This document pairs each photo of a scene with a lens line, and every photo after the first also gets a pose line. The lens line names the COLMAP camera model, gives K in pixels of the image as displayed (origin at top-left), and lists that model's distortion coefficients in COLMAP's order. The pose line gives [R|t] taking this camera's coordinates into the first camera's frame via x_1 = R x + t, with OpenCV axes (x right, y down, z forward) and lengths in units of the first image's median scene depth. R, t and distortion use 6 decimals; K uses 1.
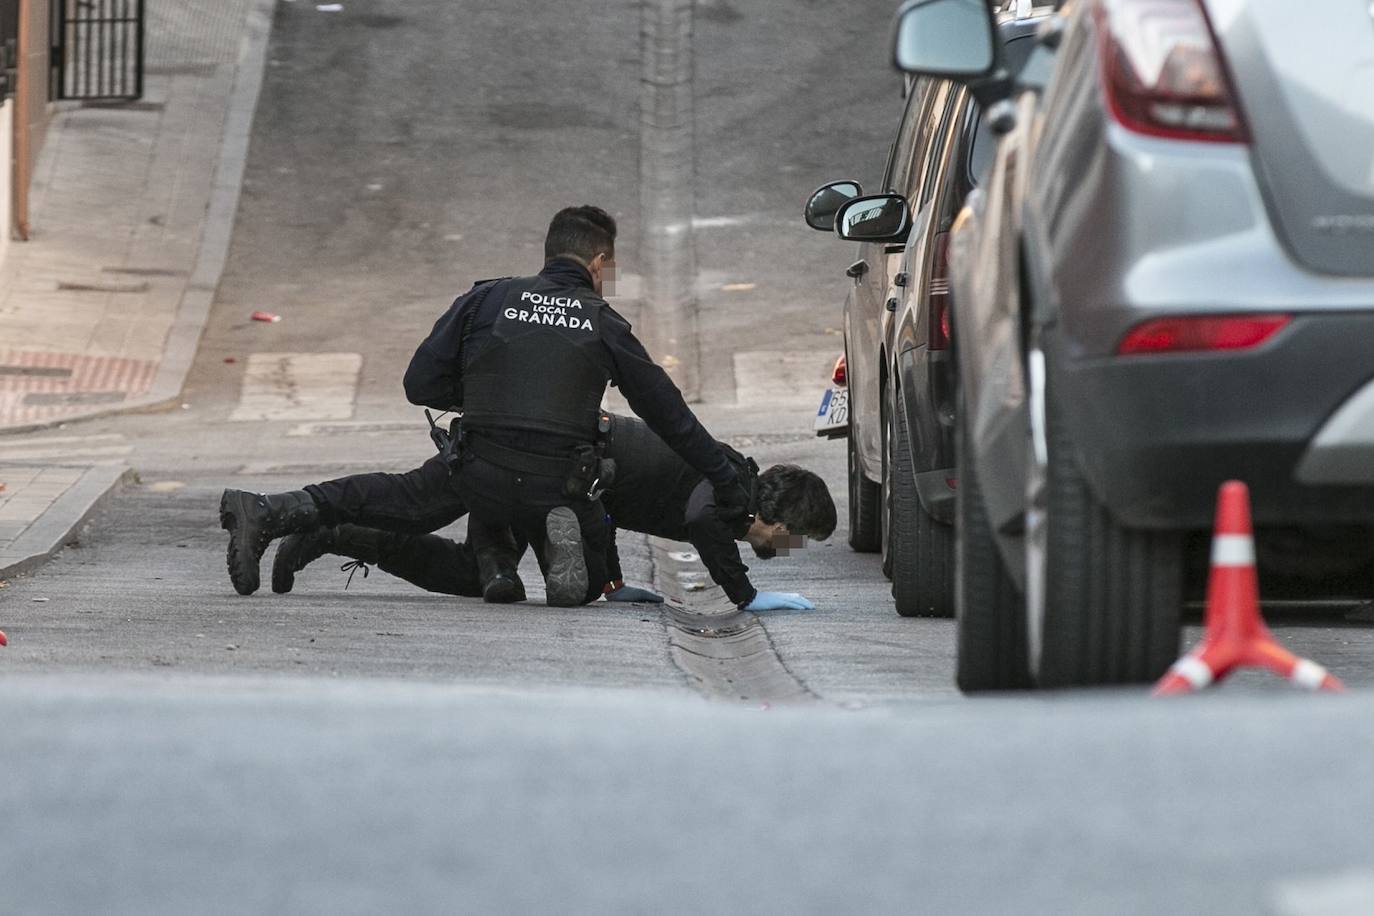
lens RADIAL K [[9174.9, 0, 692.3], [0, 9174.9, 458.4], [0, 0, 1]] dist [0.408585, 0.000000]
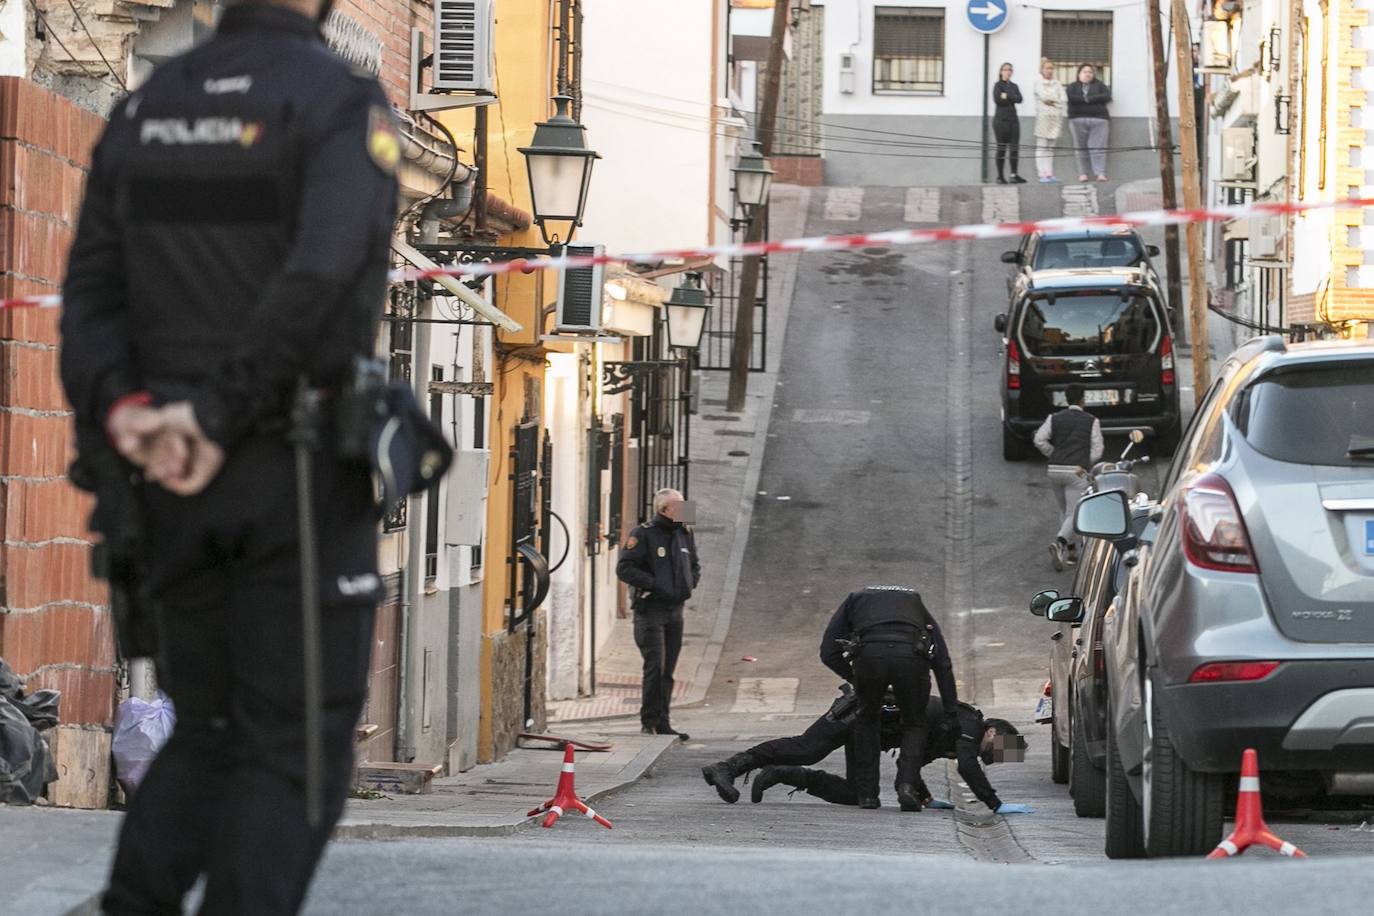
lens RADIAL K [[9174.9, 0, 771.4], [0, 9174.9, 476.5], [0, 0, 1]] dist [0.408585, 0.000000]
pose [[0.996909, 0.008616, 0.078097, -0.191752], [-0.005813, 0.999333, -0.036046, 0.015618], [-0.078355, 0.035481, 0.996294, -0.910545]]
